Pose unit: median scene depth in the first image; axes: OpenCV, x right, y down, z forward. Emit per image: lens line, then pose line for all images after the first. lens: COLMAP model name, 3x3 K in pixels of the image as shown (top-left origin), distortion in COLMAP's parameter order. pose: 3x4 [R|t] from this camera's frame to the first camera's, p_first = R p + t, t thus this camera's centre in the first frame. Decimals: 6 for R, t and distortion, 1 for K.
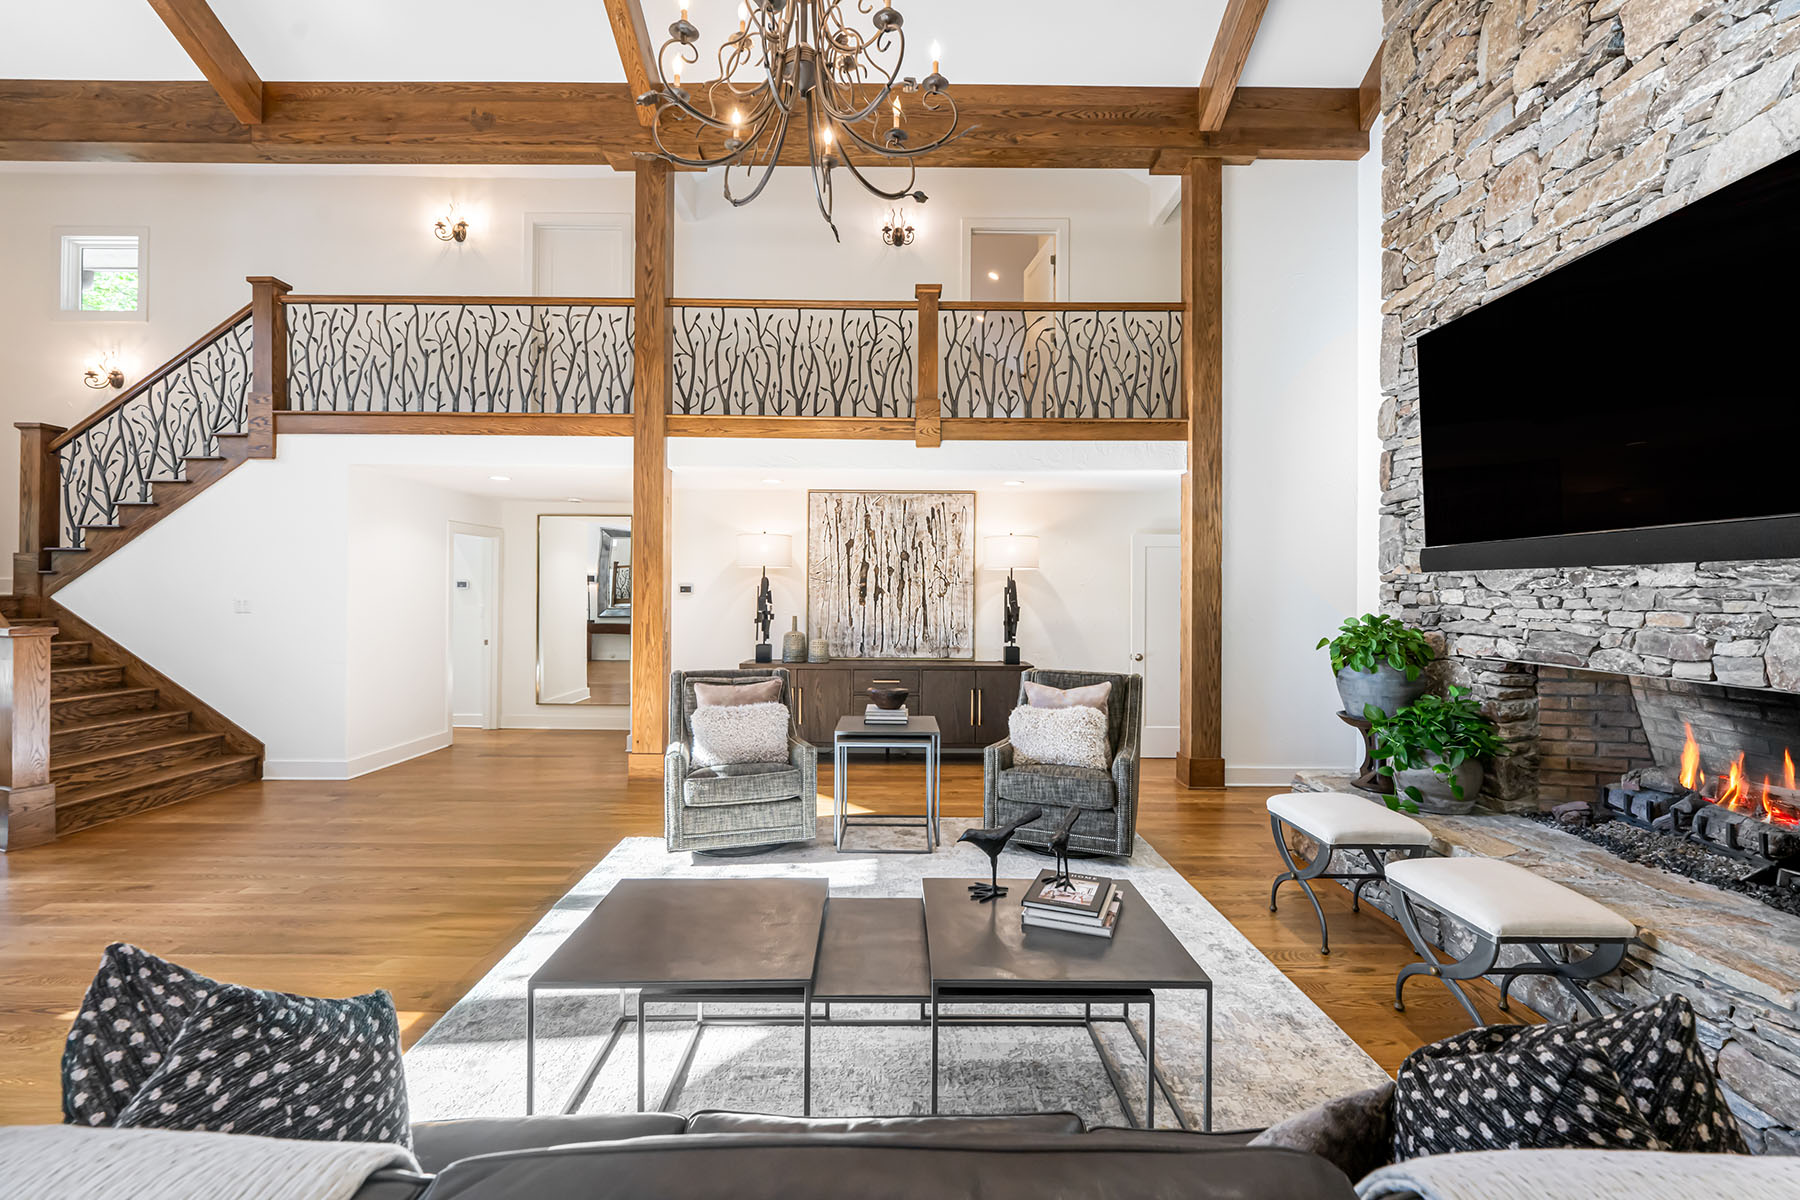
lens RADIAL K [[759.0, 0, 900.0], [0, 759.0, 590.4], [0, 0, 1]] dist [0.000657, 0.000101]
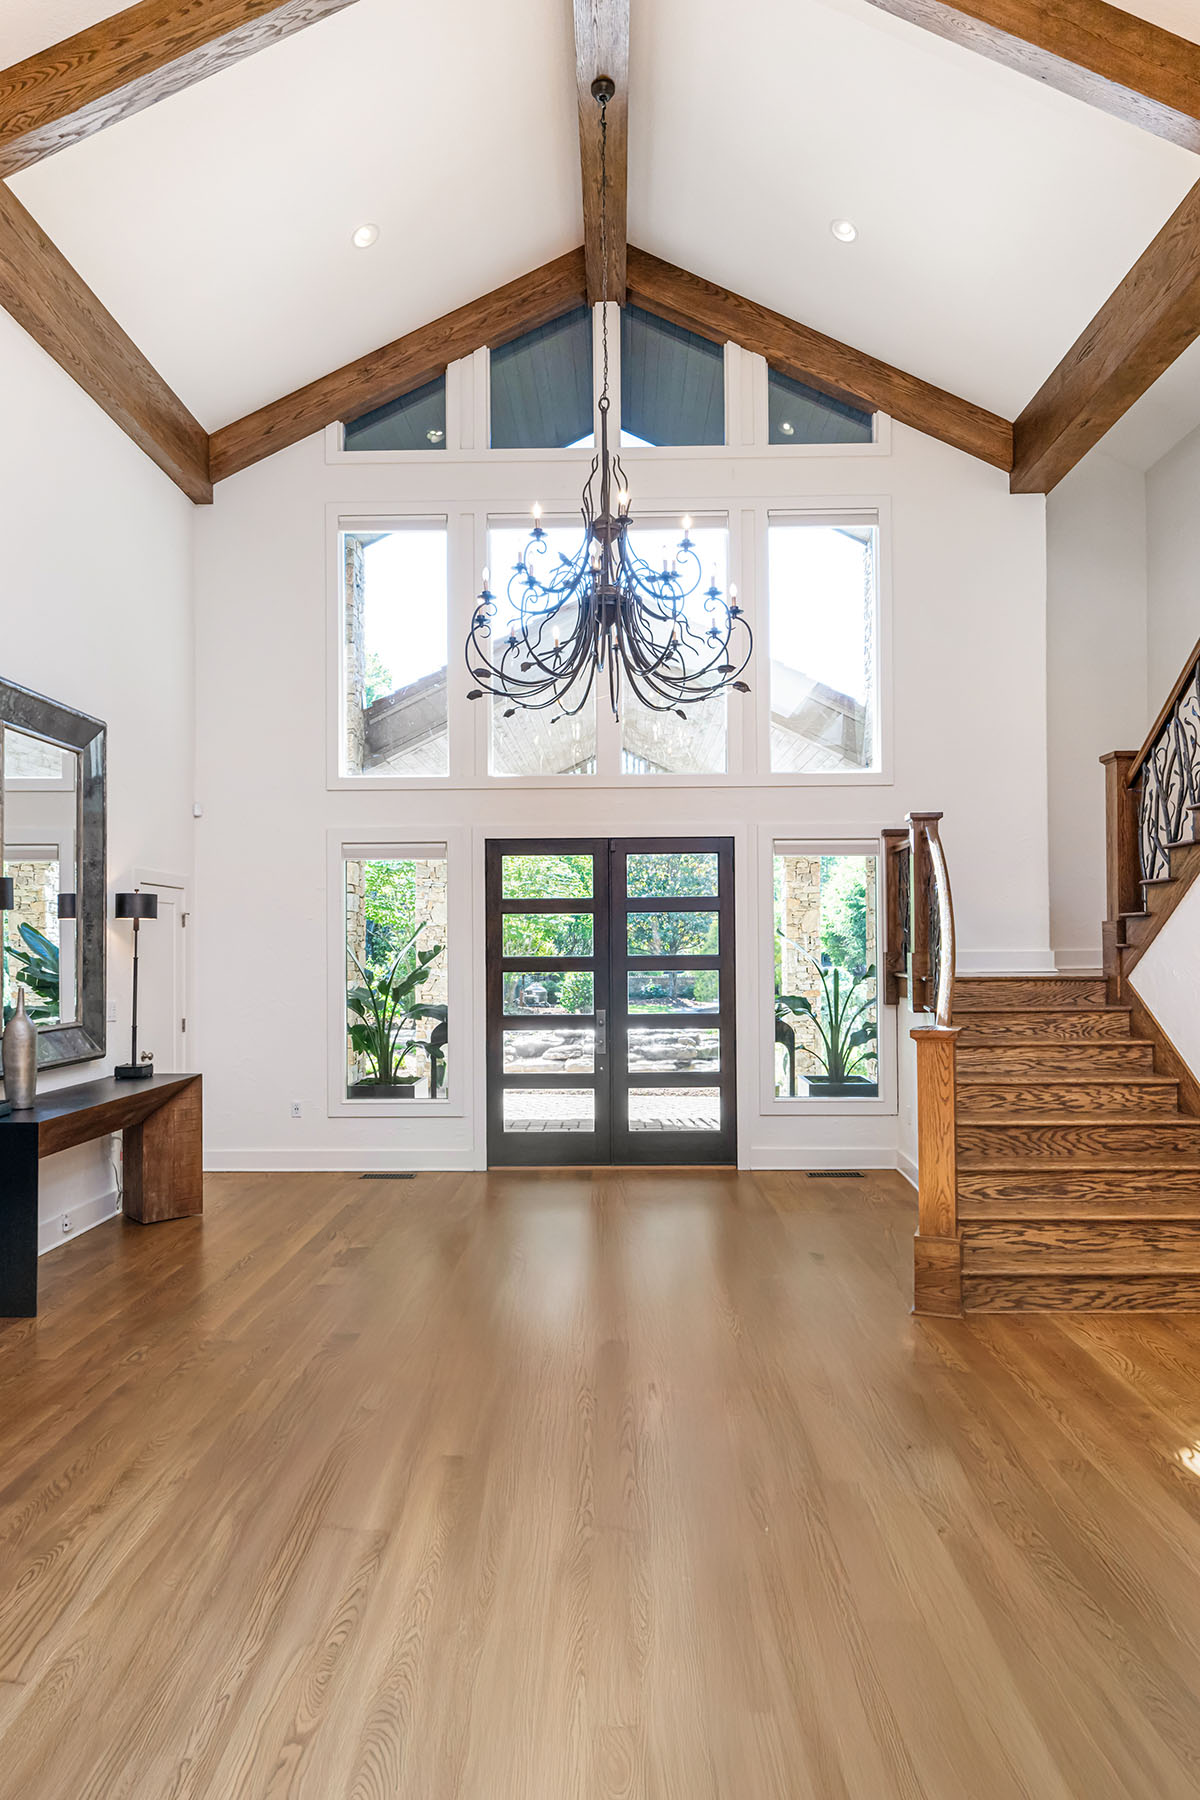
lens RADIAL K [[1087.3, 0, 609.1], [0, 1087.3, 924.5], [0, 0, 1]] dist [0.002193, -0.000548]
pose [[-0.026003, -0.024168, -0.999370, -0.024369], [0.011798, 0.999631, -0.024482, -0.023133], [0.999592, -0.012427, -0.025708, 0.496067]]
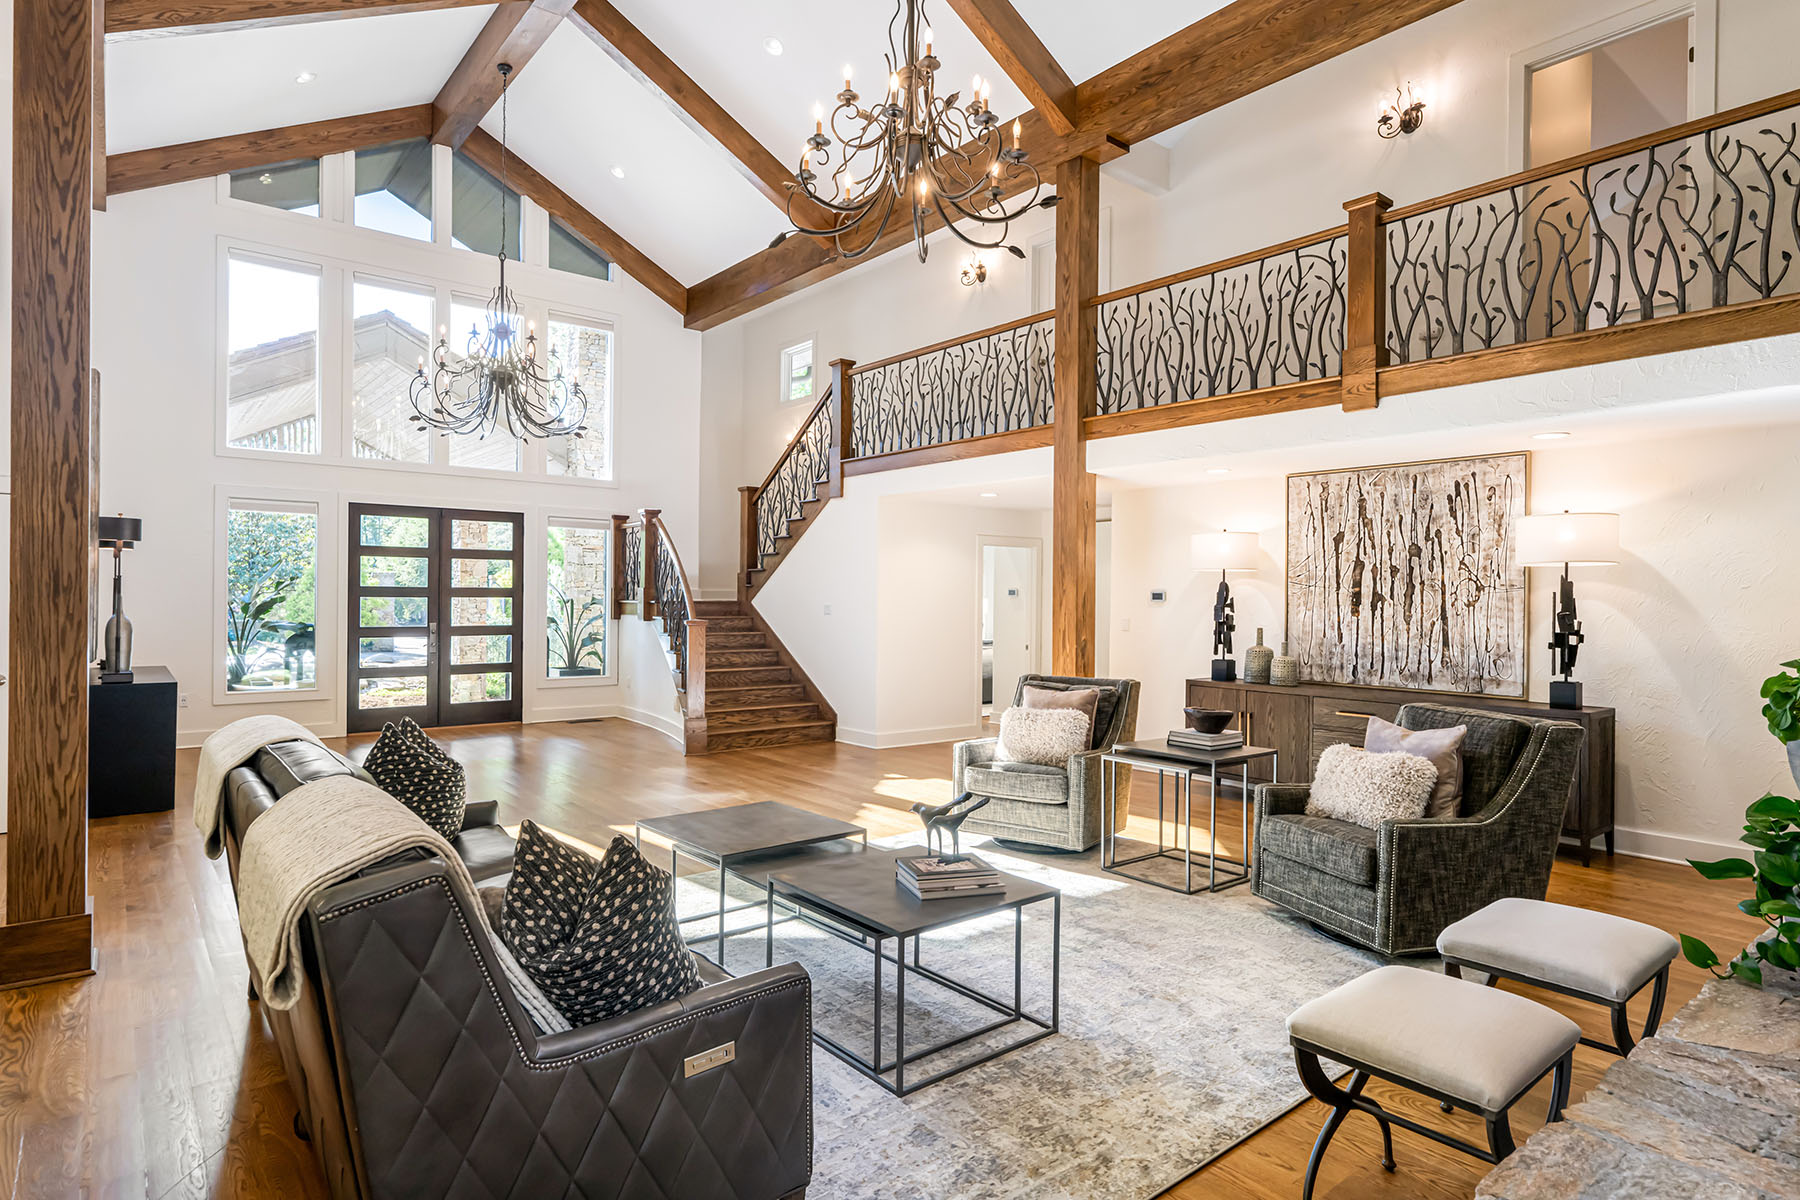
lens RADIAL K [[948.4, 0, 887.6], [0, 948.4, 599.0], [0, 0, 1]] dist [0.000475, 0.000817]
pose [[0.634465, -0.000034, -0.772951, 0.477680], [-0.001034, 0.999999, -0.000892, 0.003782], [0.772951, 0.001365, 0.634465, 0.022797]]
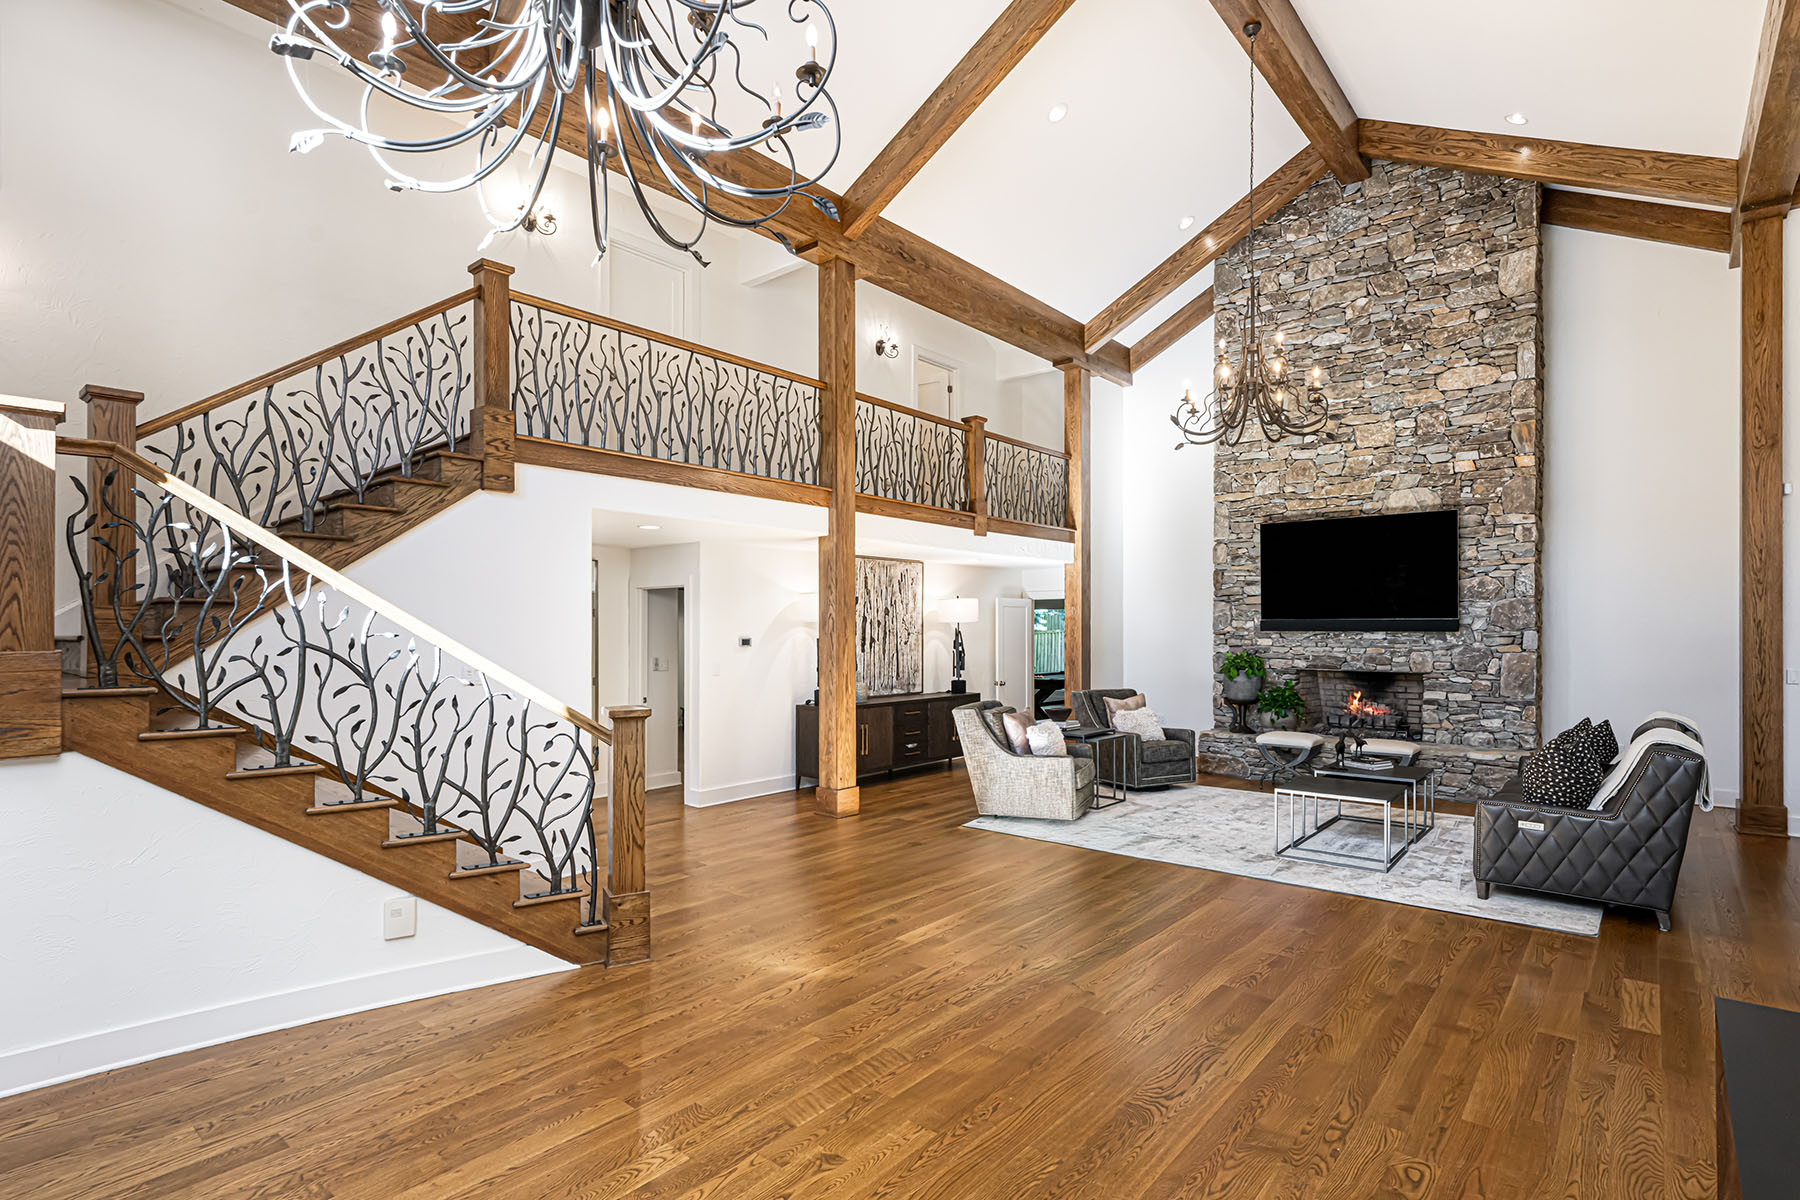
lens RADIAL K [[835.4, 0, 910.1], [0, 835.4, 628.3], [0, 0, 1]] dist [0.014987, 0.000430]
pose [[0.669229, -0.007195, 0.743021, -1.174927], [0.001846, 0.999966, 0.008021, -0.034816], [-0.743054, -0.003997, 0.669220, 0.086185]]
